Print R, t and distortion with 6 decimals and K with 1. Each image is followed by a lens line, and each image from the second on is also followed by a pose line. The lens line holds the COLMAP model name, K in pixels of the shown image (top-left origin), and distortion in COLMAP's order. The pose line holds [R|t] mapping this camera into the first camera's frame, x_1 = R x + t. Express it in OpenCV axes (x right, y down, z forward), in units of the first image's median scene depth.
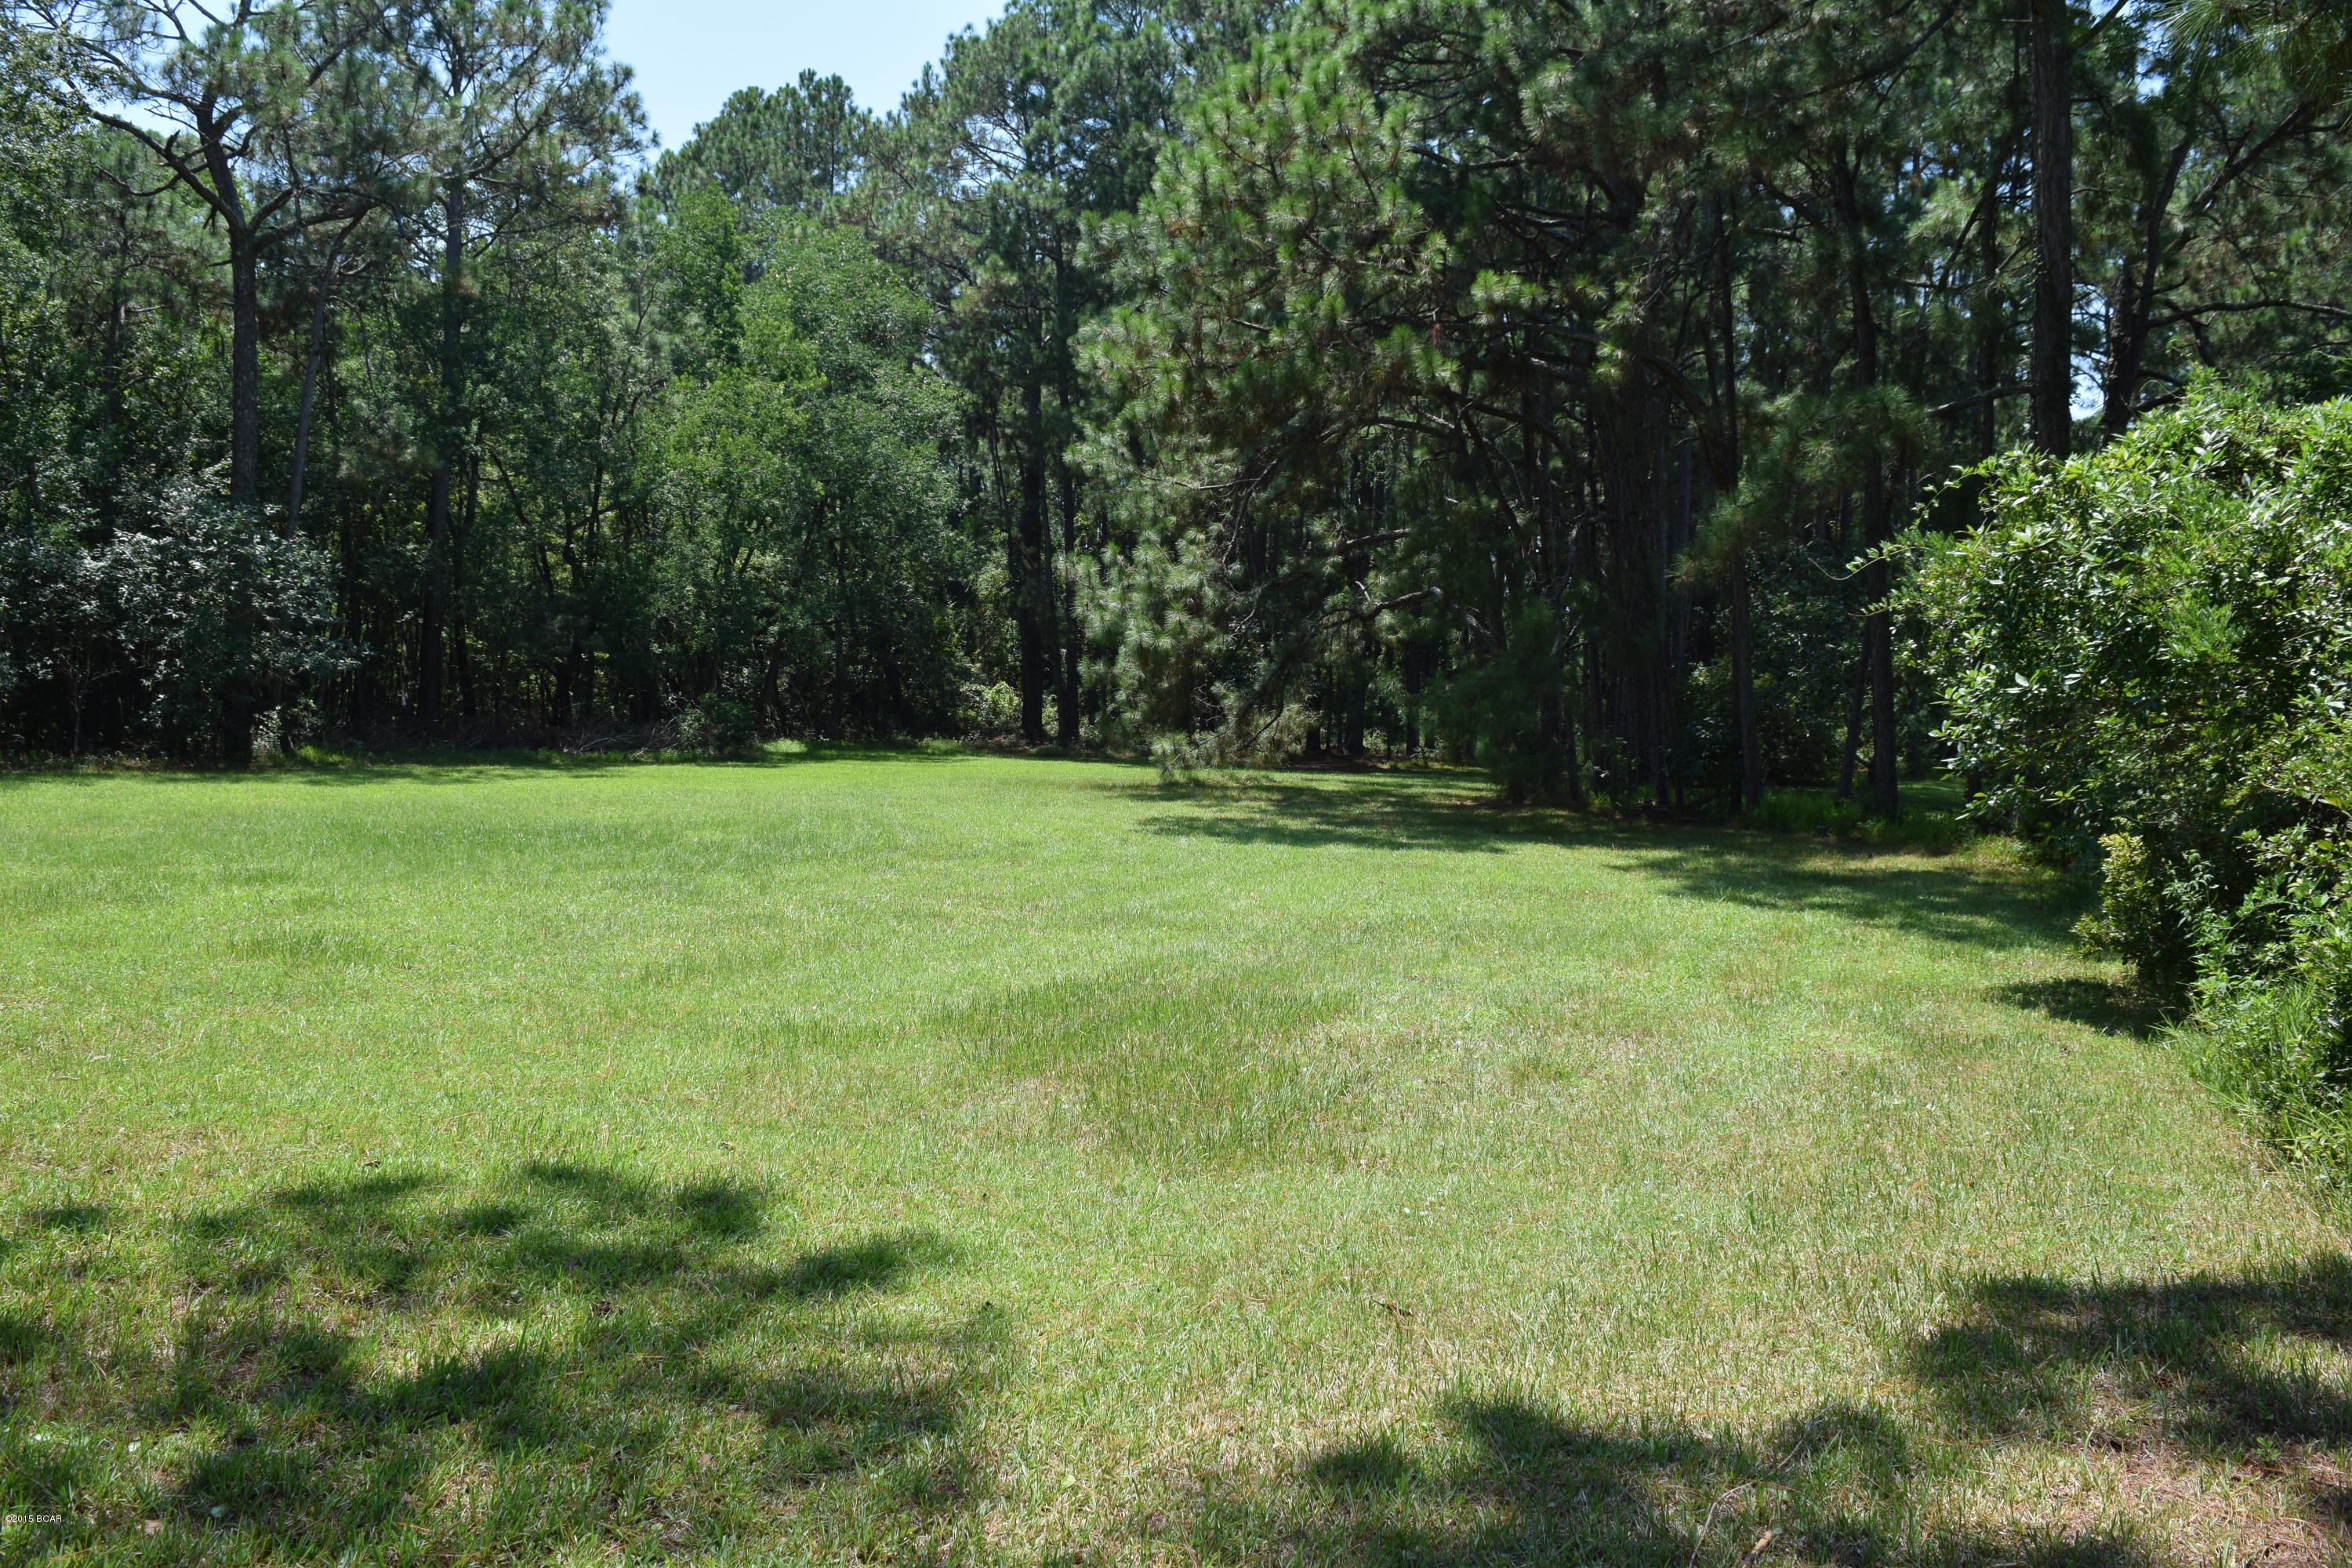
lens RADIAL K [[1840.3, 0, 1176.0], [0, 1840.3, 784.0], [0, 0, 1]] dist [-0.099519, 0.026131]
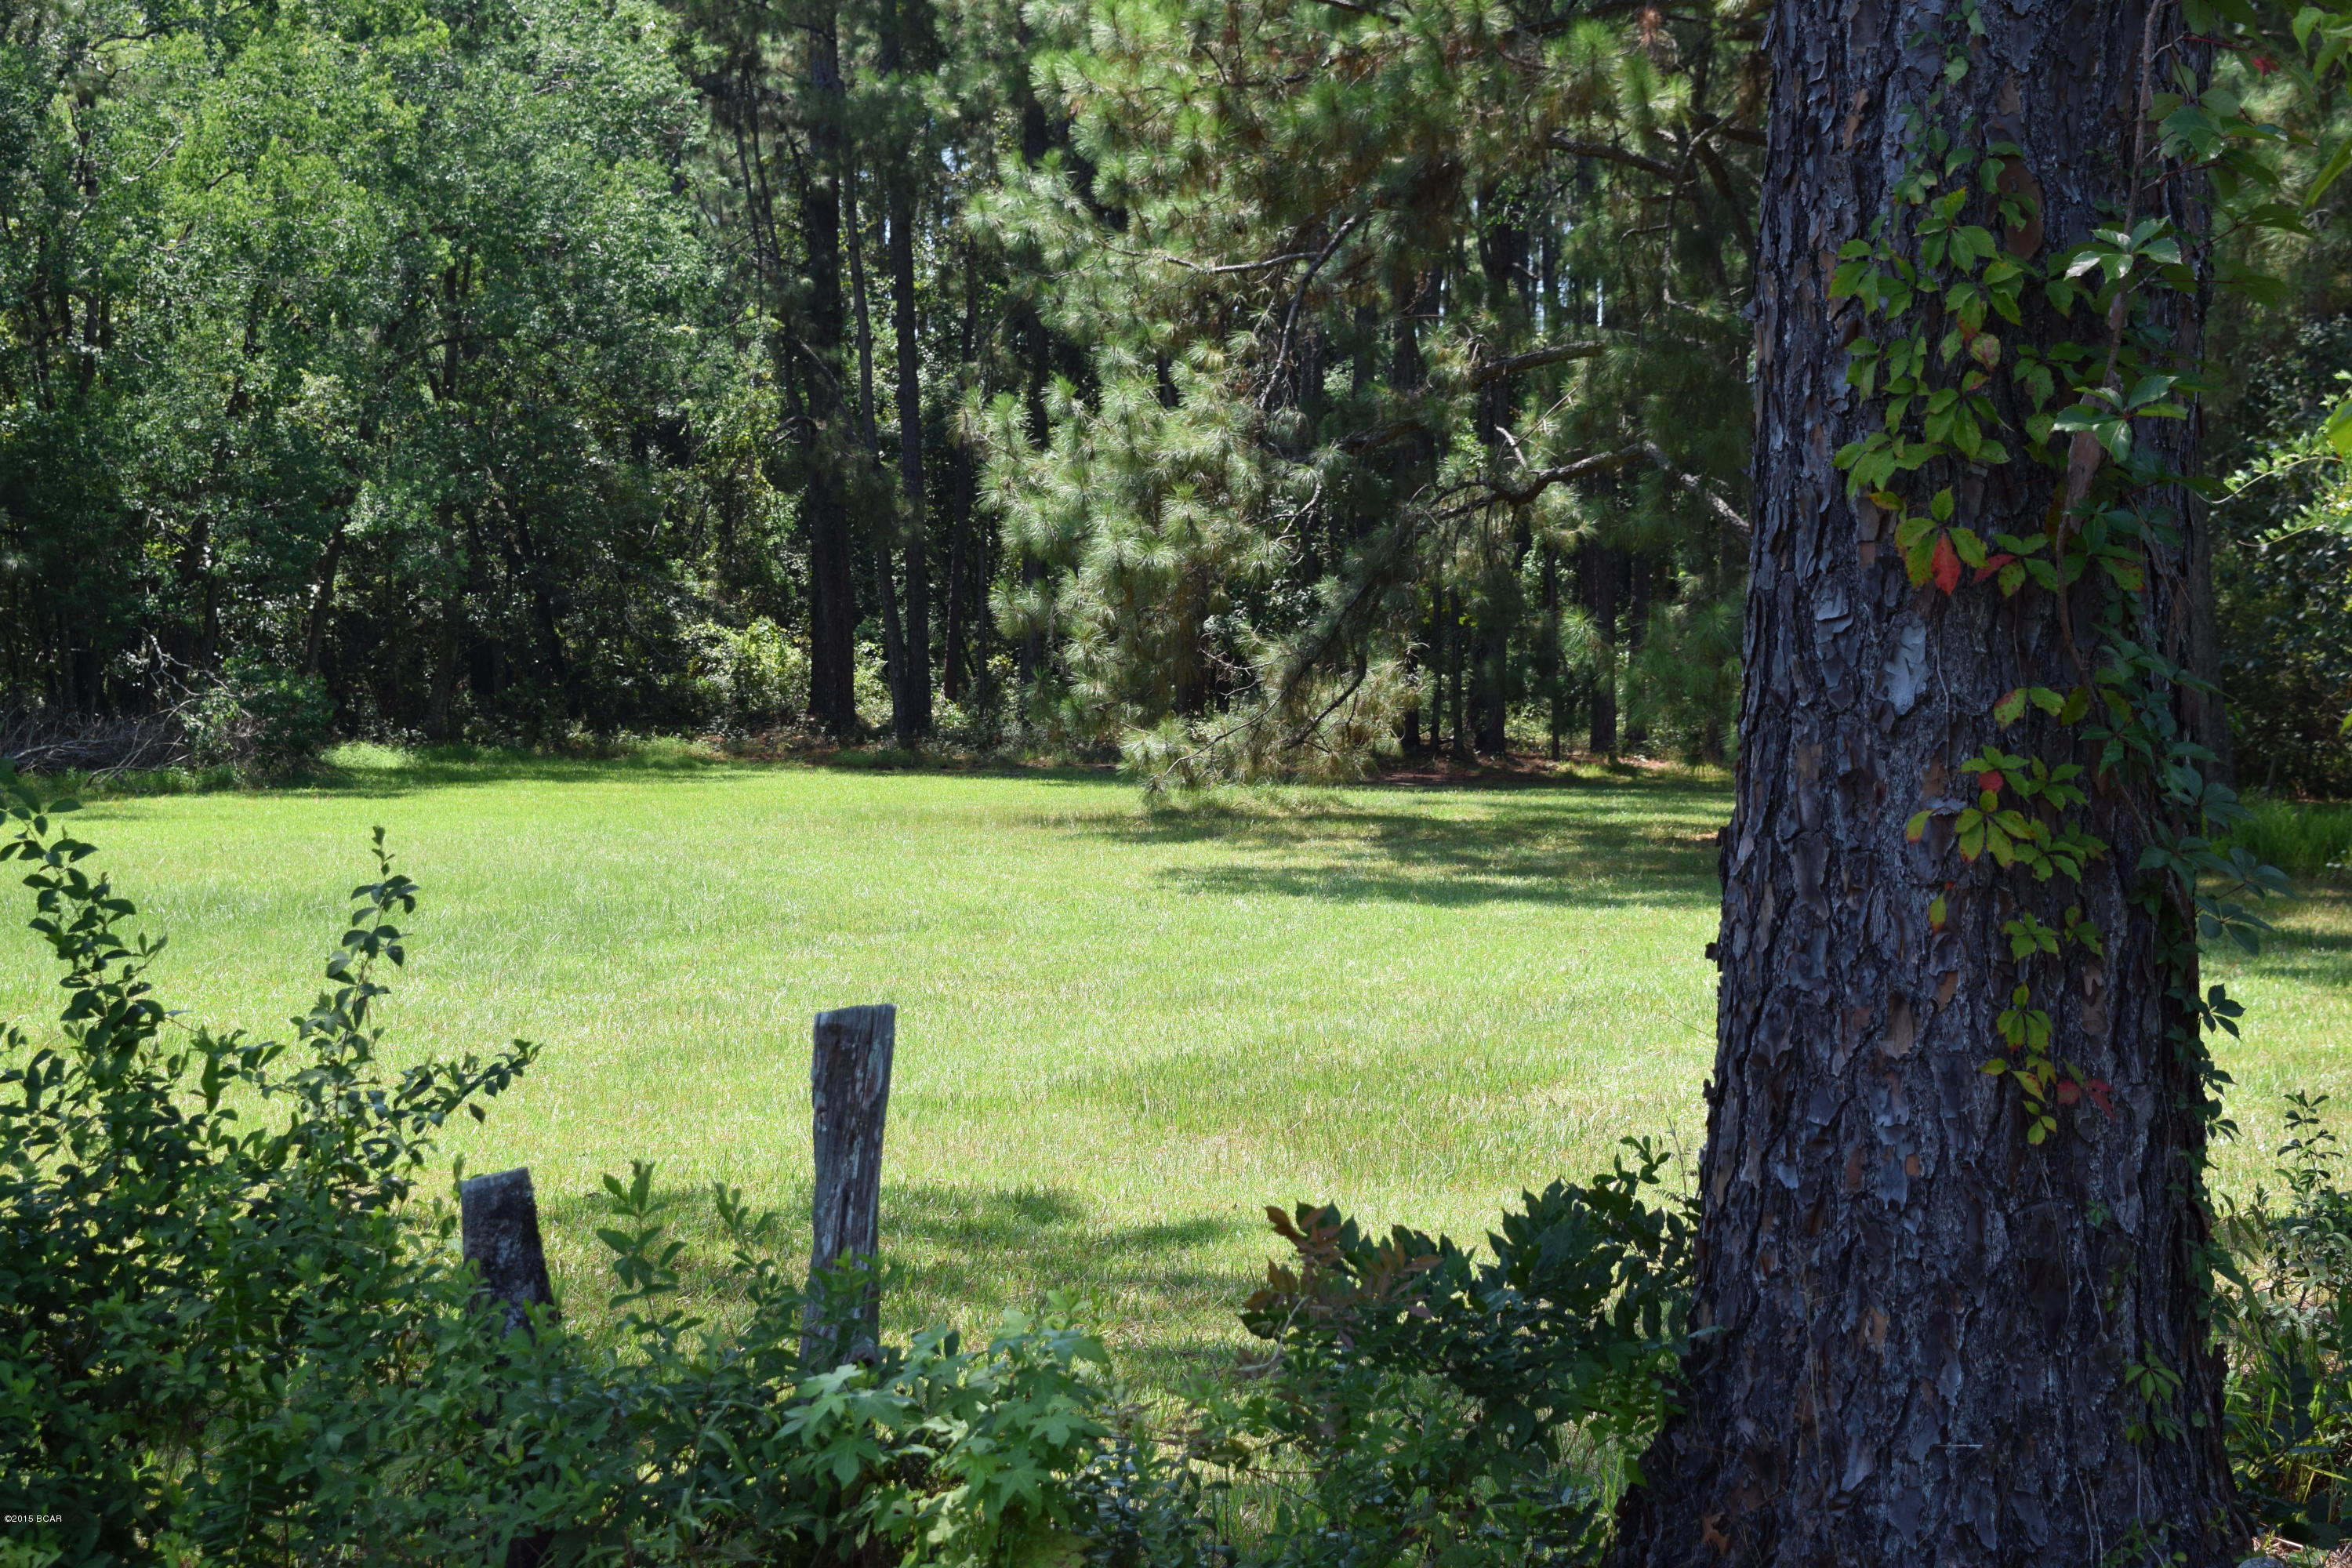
lens RADIAL K [[4988.8, 0, 1026.1], [0, 4988.8, 786.1], [0, 0, 1]] dist [0.107448, -0.176678]
pose [[0.999663, -0.017966, 0.018763, -0.072509], [0.018160, 0.999783, -0.010198, 0.006191], [-0.018575, 0.010535, 0.999772, -0.474467]]
